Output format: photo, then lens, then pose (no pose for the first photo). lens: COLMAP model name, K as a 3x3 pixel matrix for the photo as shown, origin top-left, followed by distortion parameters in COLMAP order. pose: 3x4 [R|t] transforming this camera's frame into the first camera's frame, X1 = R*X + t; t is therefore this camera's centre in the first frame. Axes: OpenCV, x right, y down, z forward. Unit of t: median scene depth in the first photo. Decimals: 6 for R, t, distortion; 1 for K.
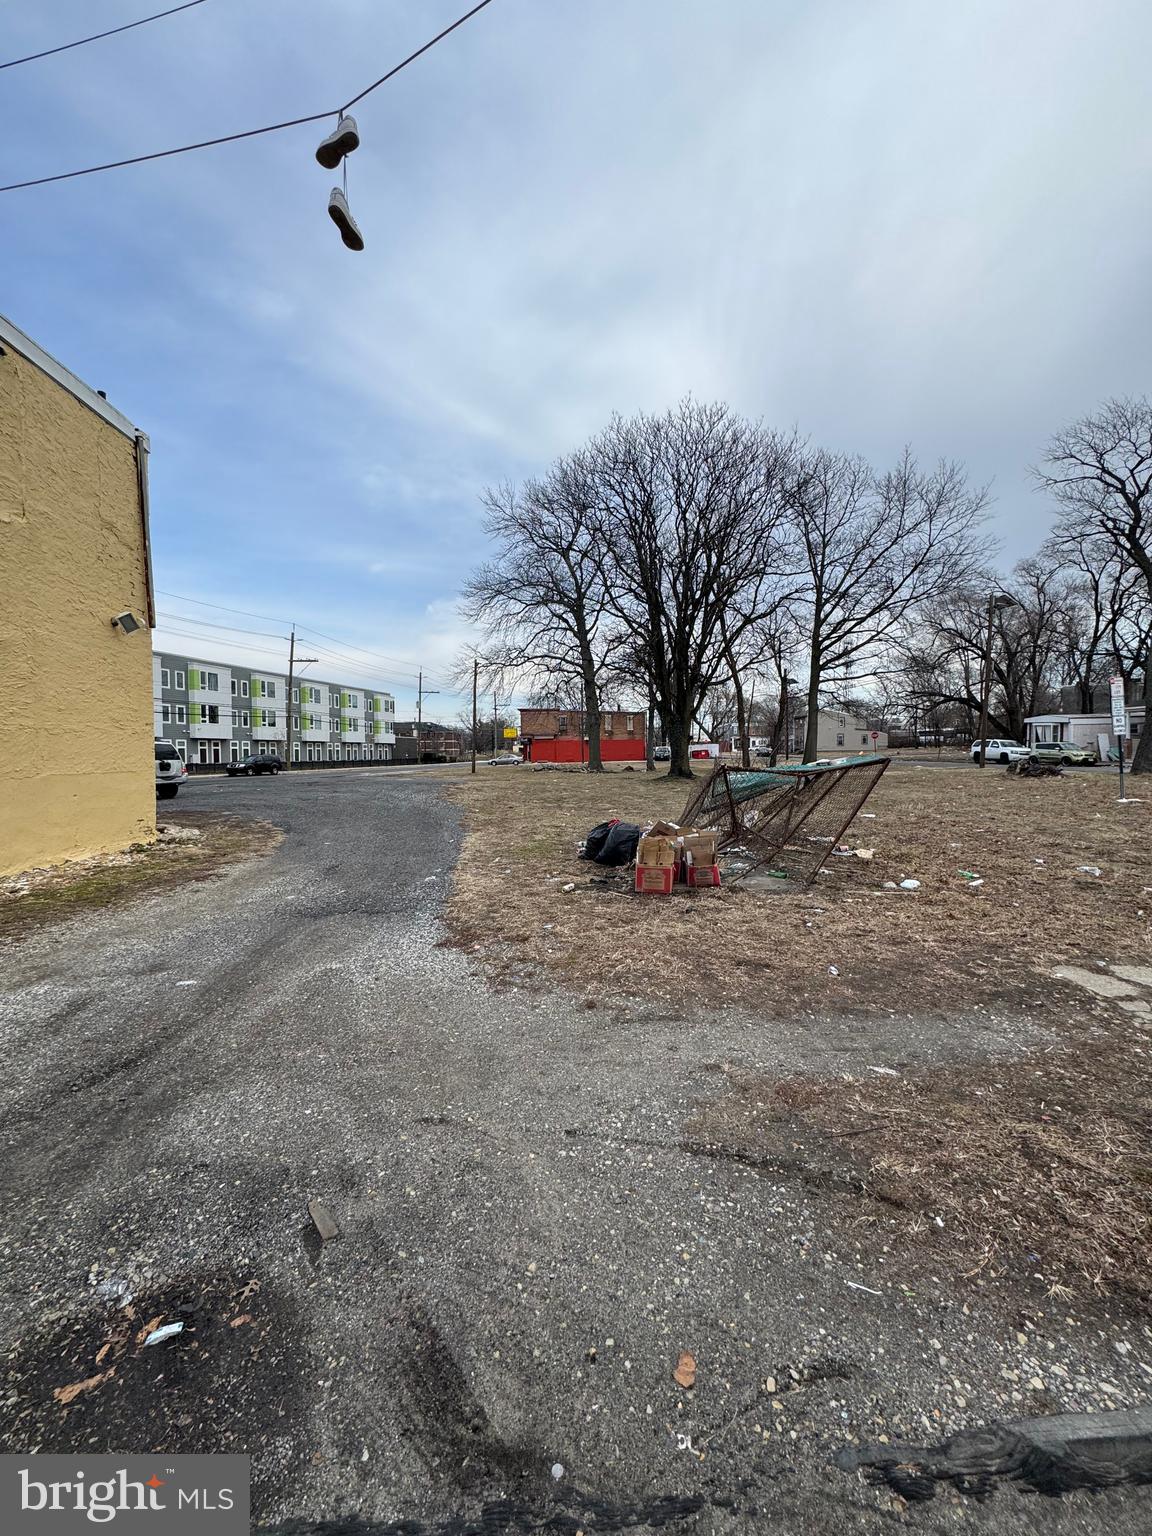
lens RADIAL K [[616.1, 0, 581.6], [0, 616.1, 767.2], [0, 0, 1]] dist [-0.000331, 0.000377]
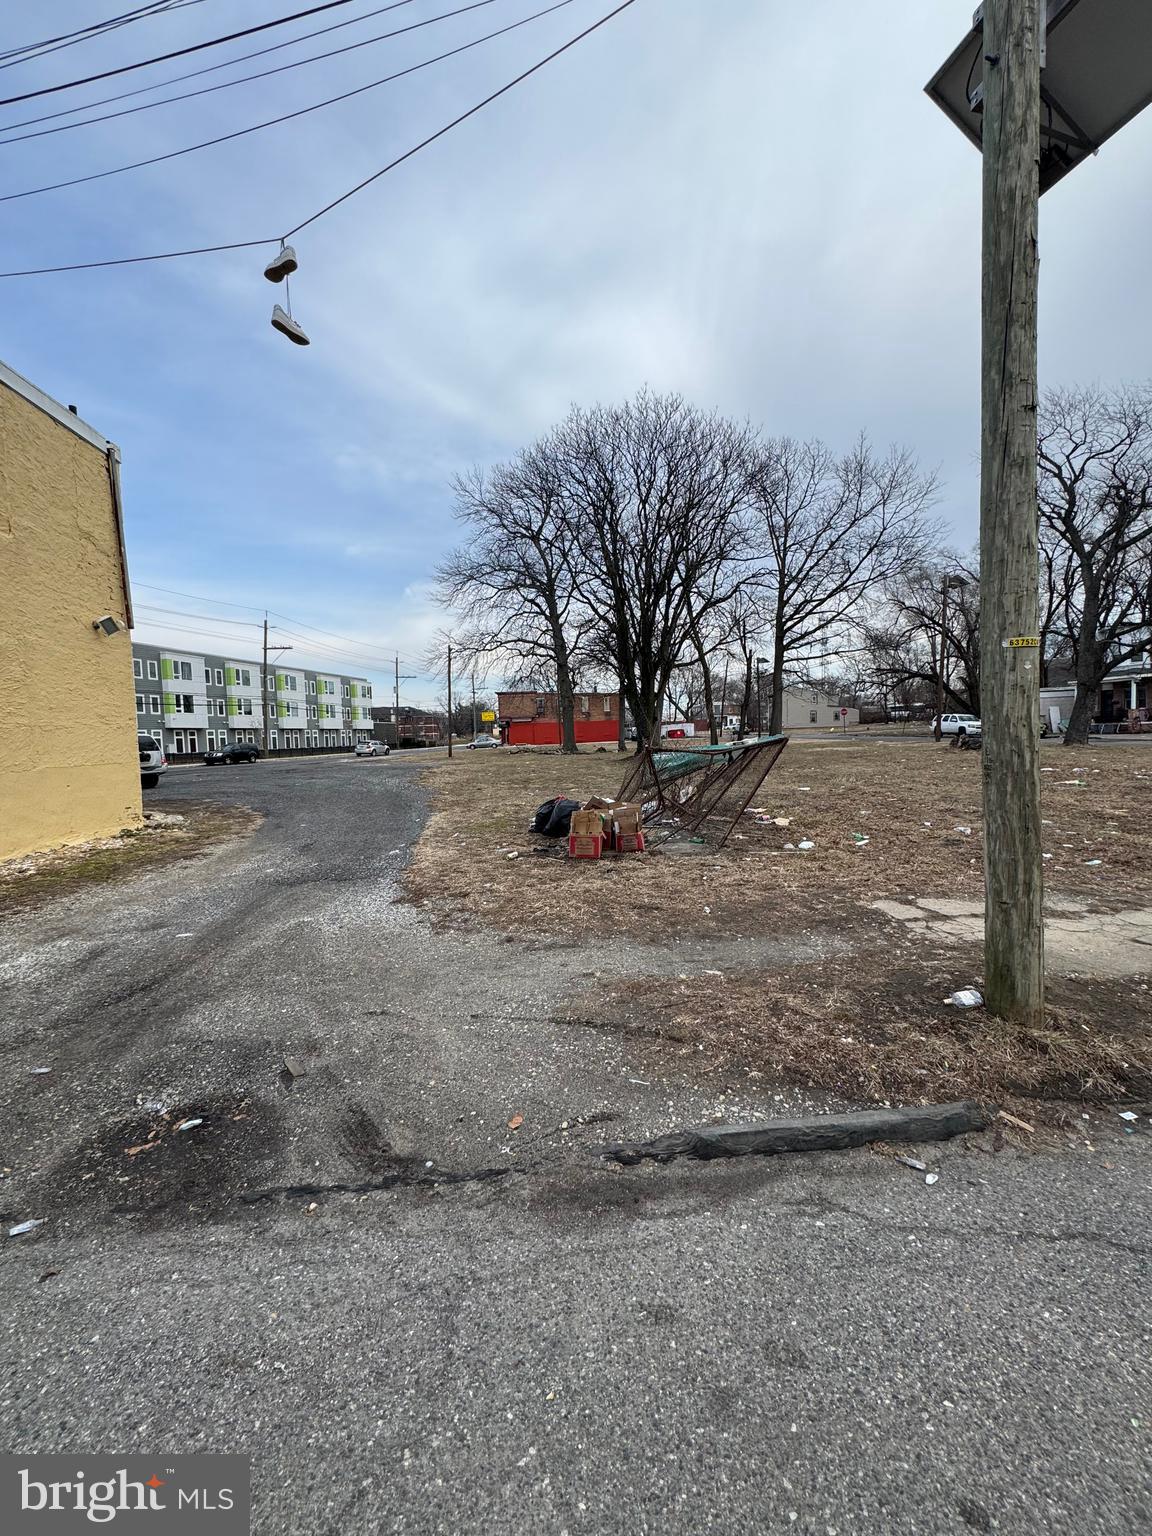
lens RADIAL K [[616.1, 0, 581.6], [0, 616.1, 767.2], [0, 0, 1]] dist [-0.000331, 0.000377]
pose [[0.999378, -0.021960, 0.027584, 0.053955], [0.021104, 0.999298, 0.030953, -0.002288], [-0.028244, -0.030352, 0.999140, -0.104337]]
